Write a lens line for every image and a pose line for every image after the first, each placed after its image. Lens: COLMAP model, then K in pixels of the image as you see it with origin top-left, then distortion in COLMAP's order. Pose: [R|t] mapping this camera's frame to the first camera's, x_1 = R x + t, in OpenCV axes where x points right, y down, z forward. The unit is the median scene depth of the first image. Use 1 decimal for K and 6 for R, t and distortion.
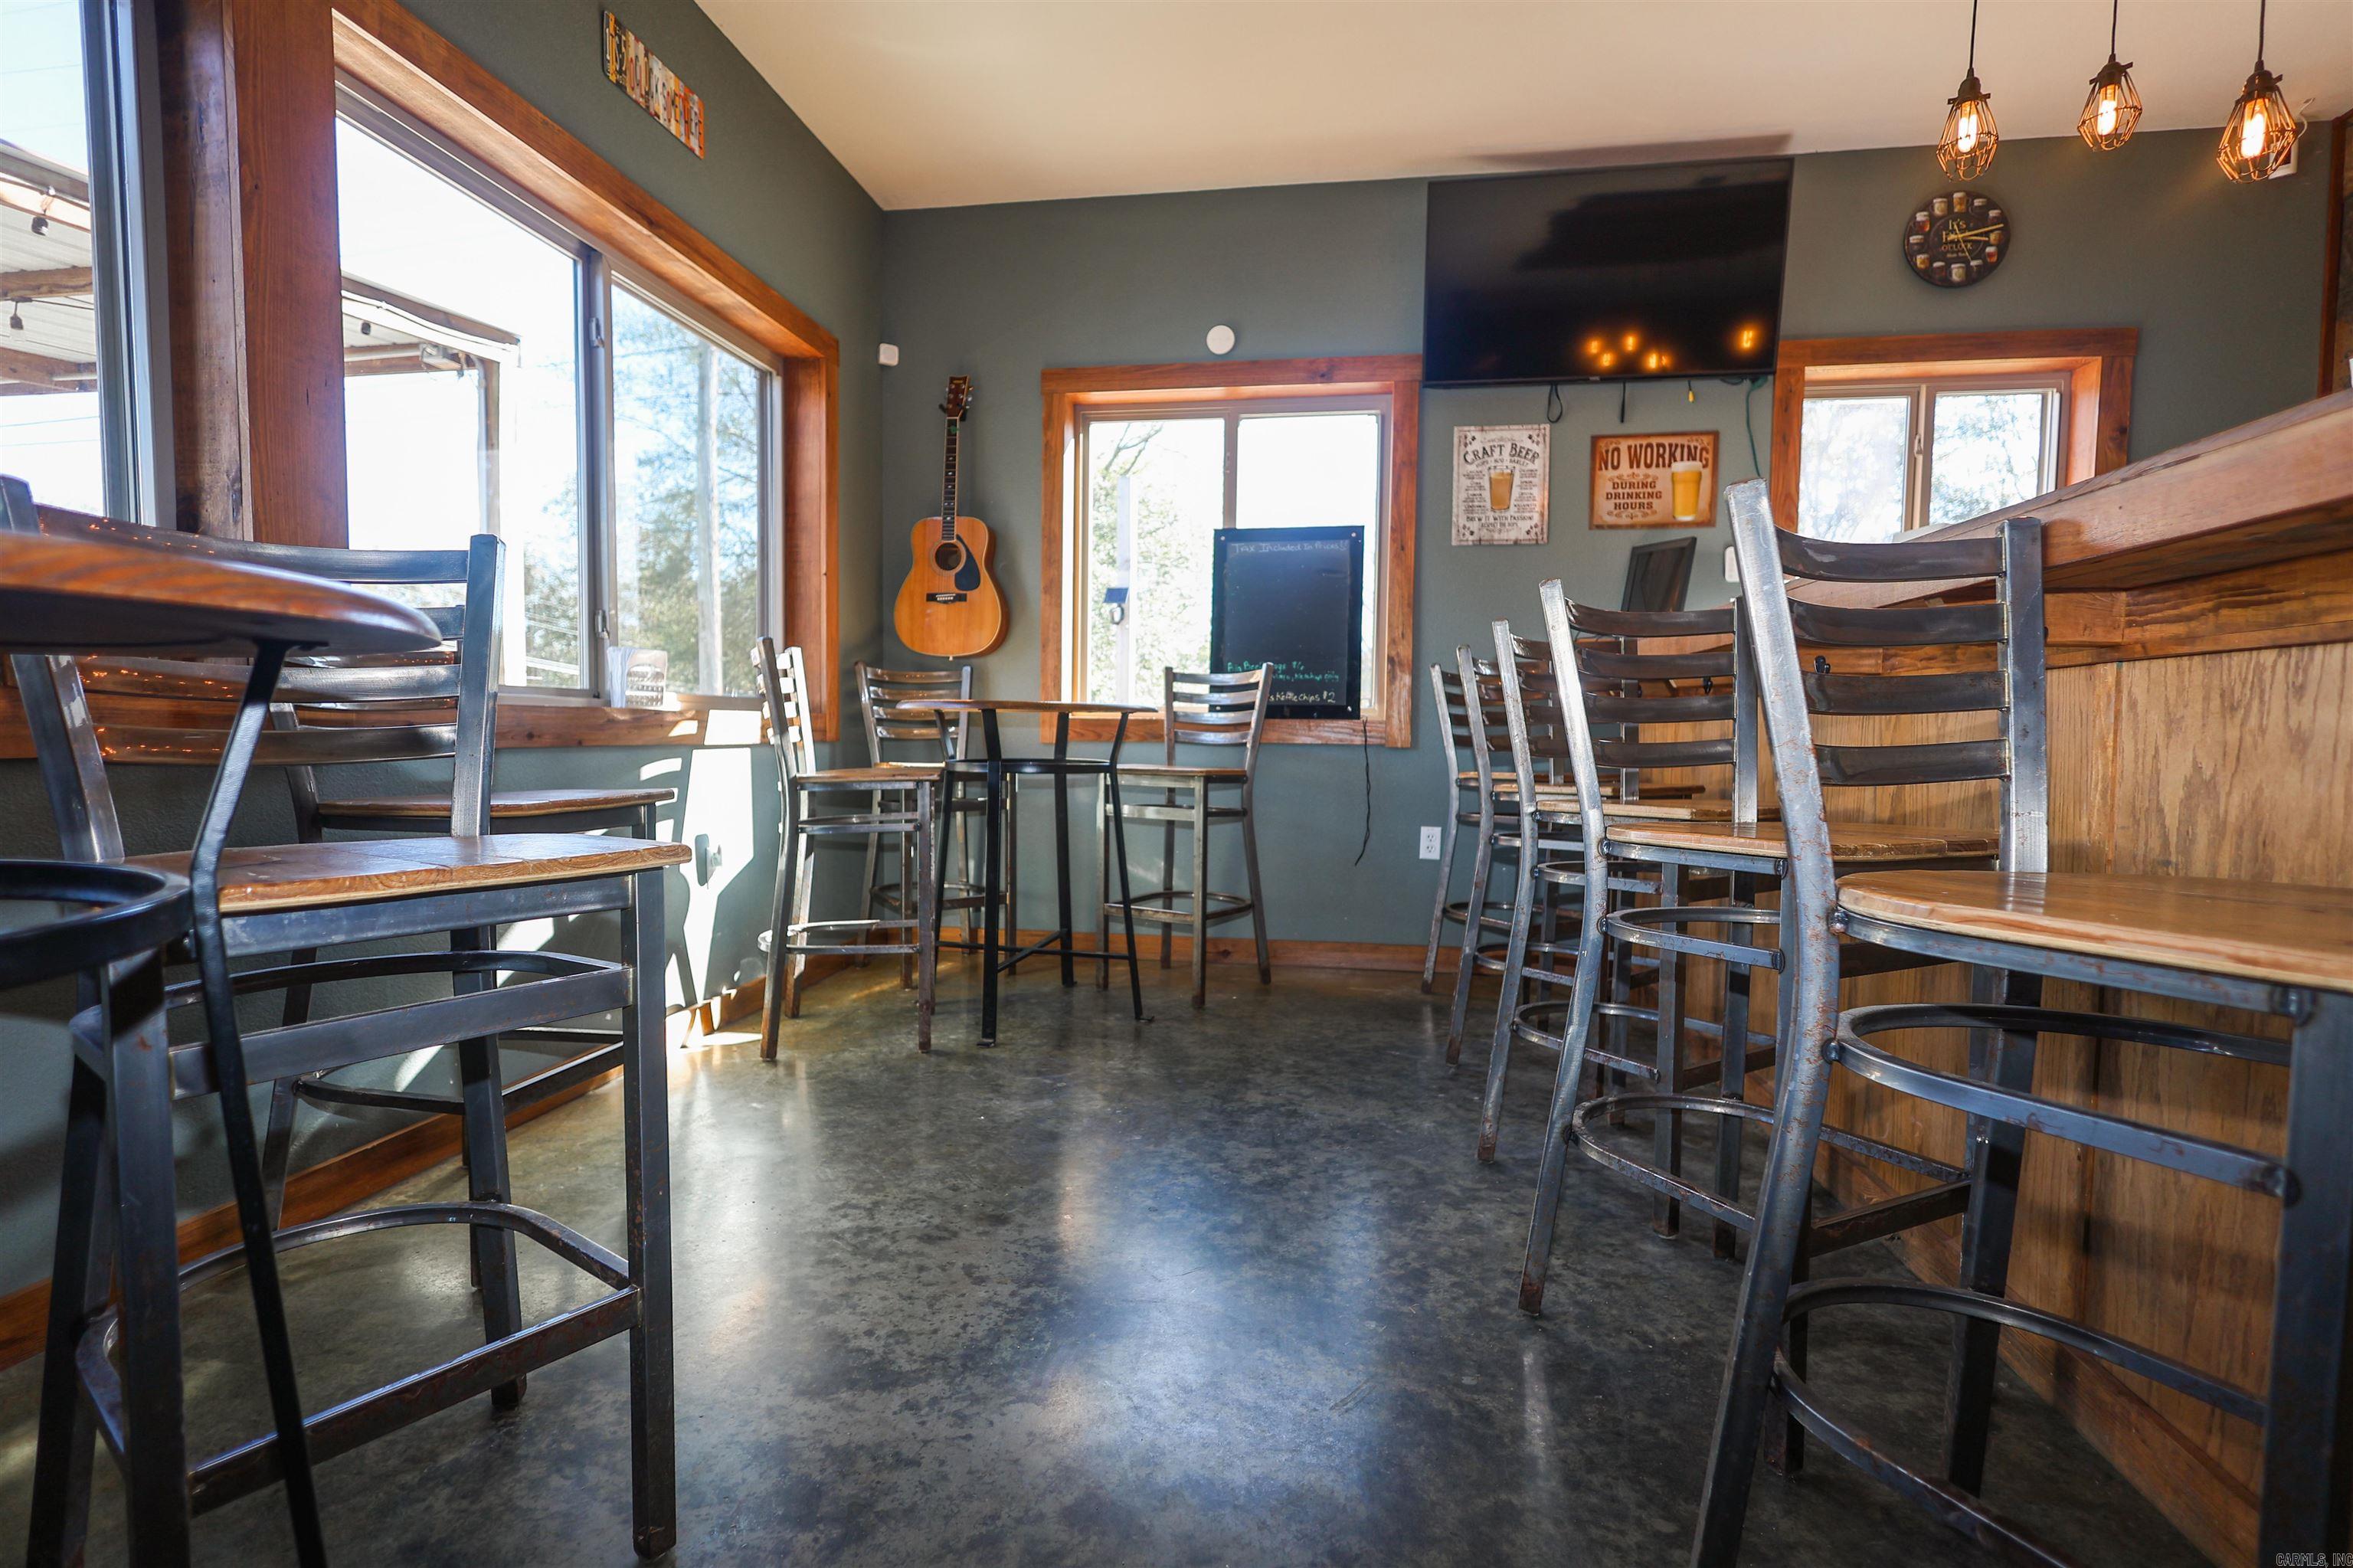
lens RADIAL K [[1097.6, 0, 1175.5], [0, 1097.6, 793.9], [0, 0, 1]] dist [0.000145, 0.000722]
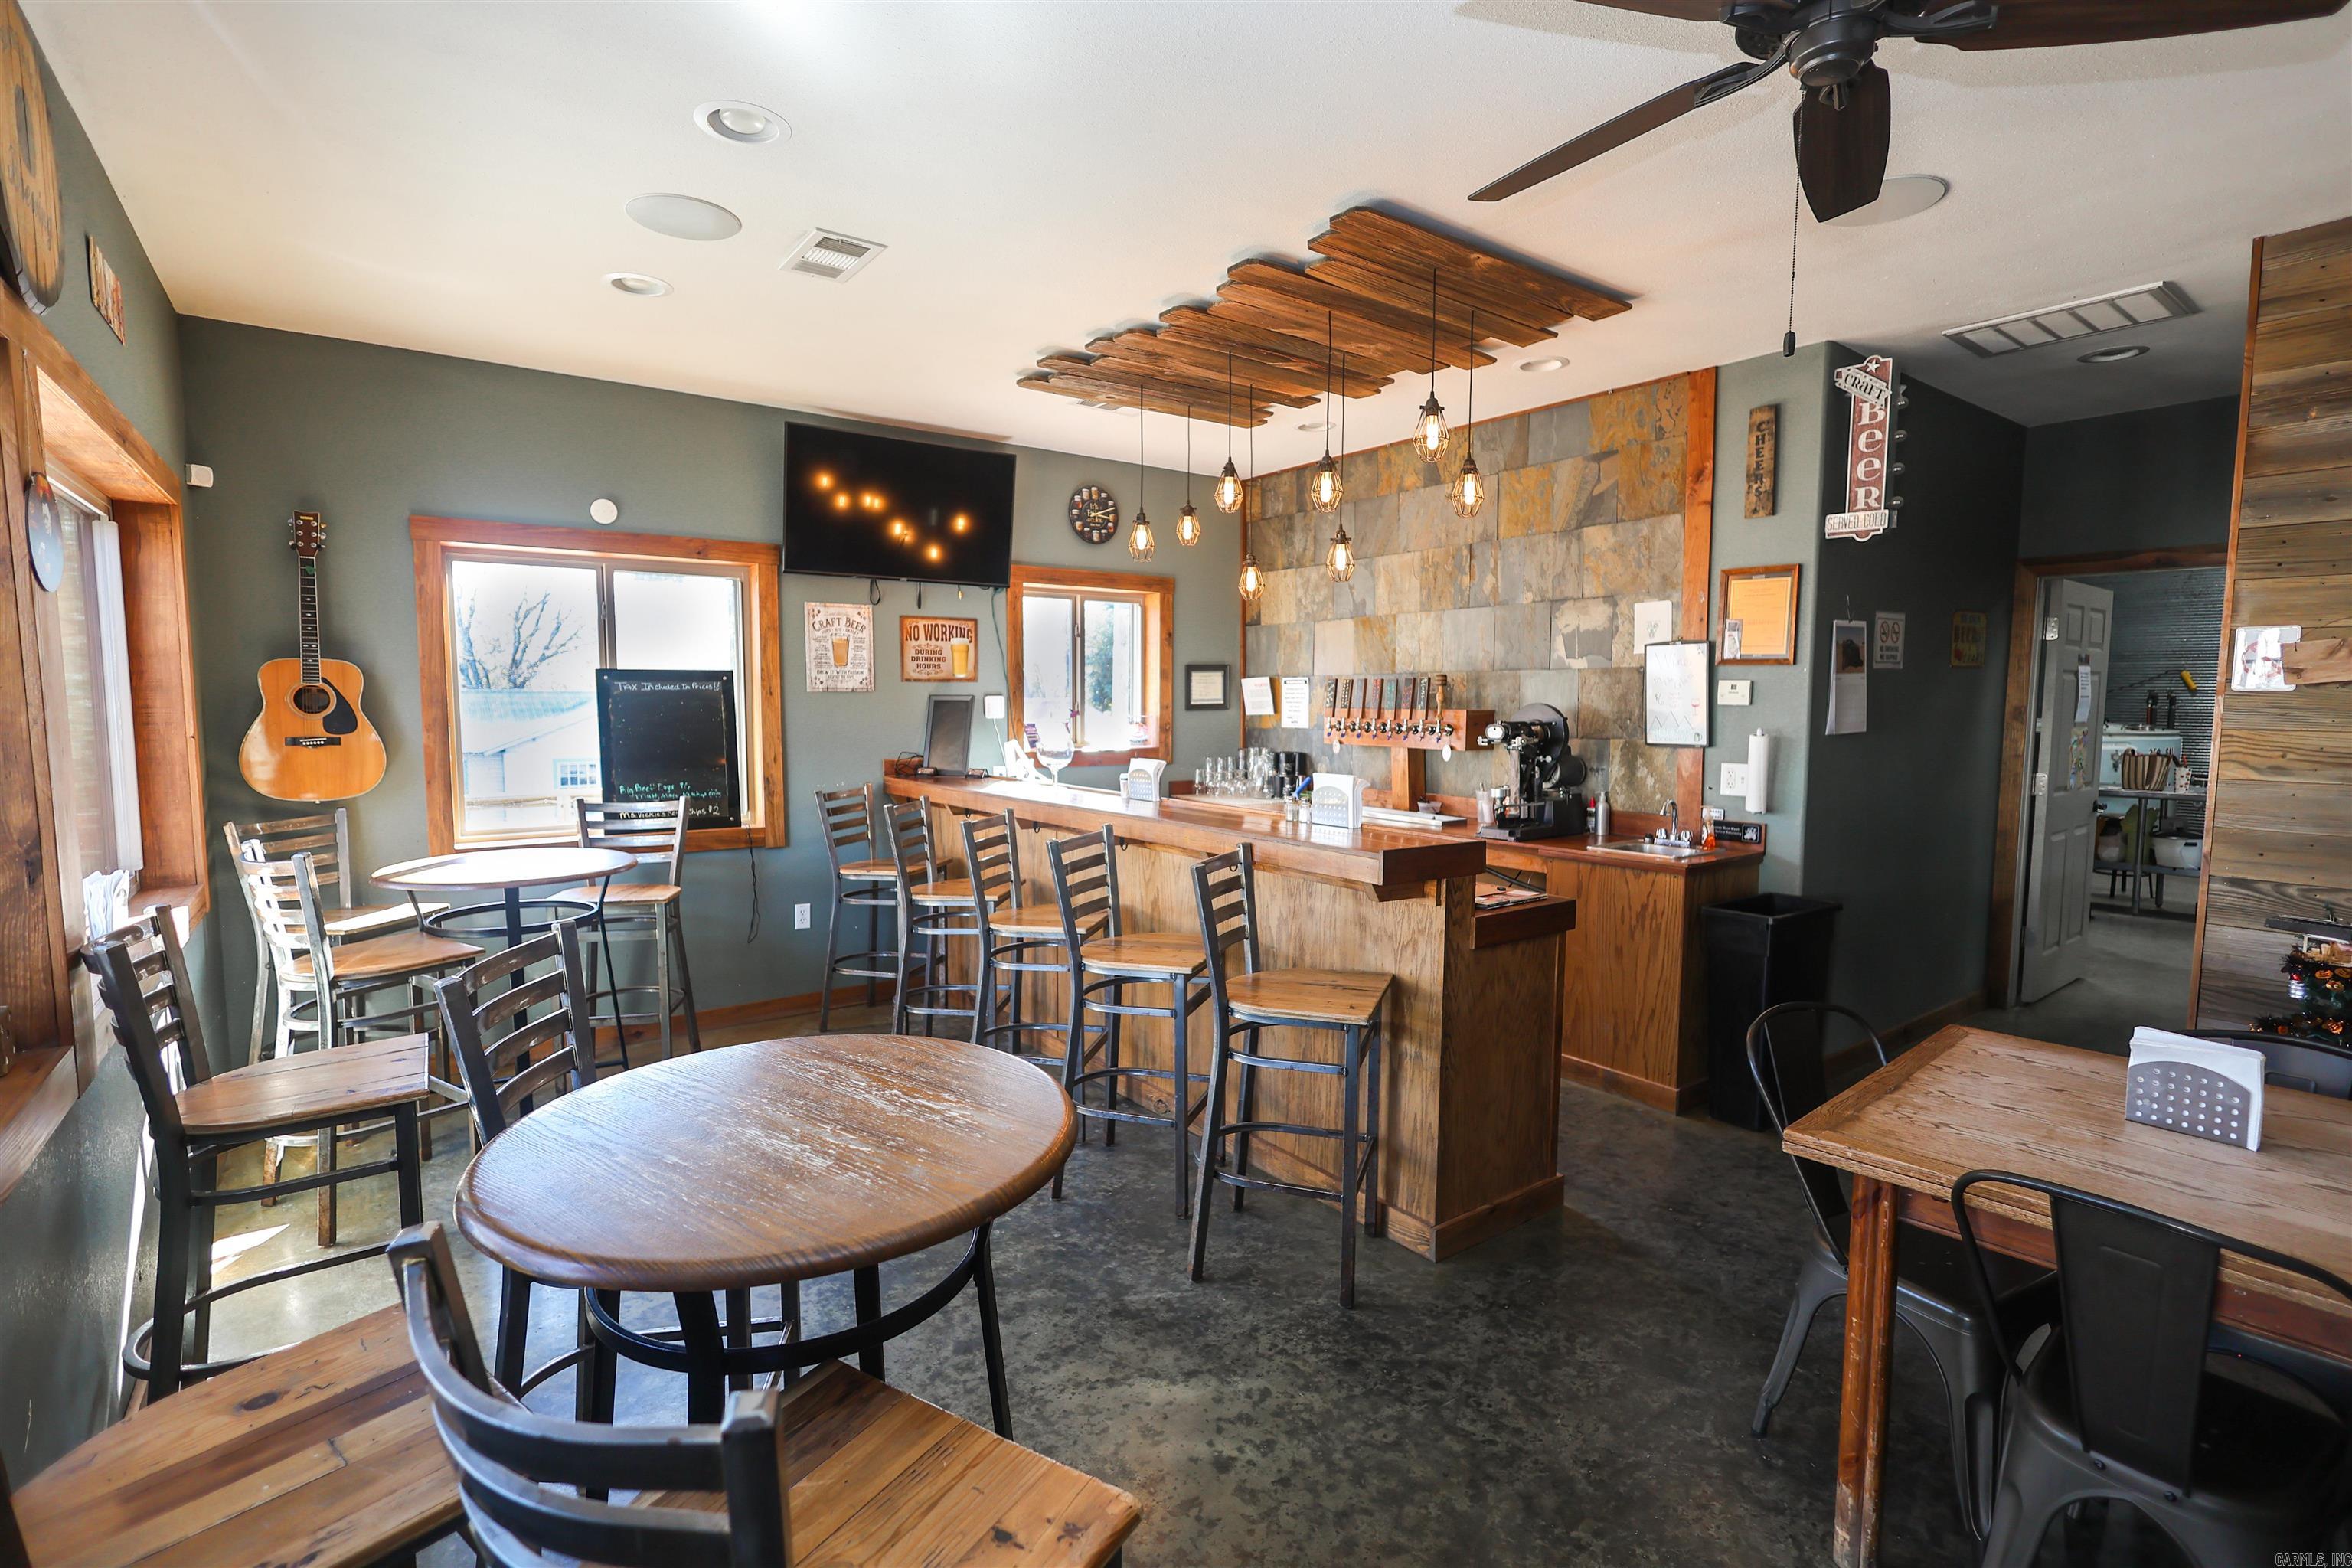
lens RADIAL K [[1097.1, 0, 1175.0], [0, 1097.1, 793.9], [0, 0, 1]] dist [0.000145, 0.000722]
pose [[0.702749, -0.073250, 0.707657, -0.381781], [0.047859, 0.997300, 0.055704, -0.157182], [-0.709826, -0.005278, 0.704357, -0.242831]]
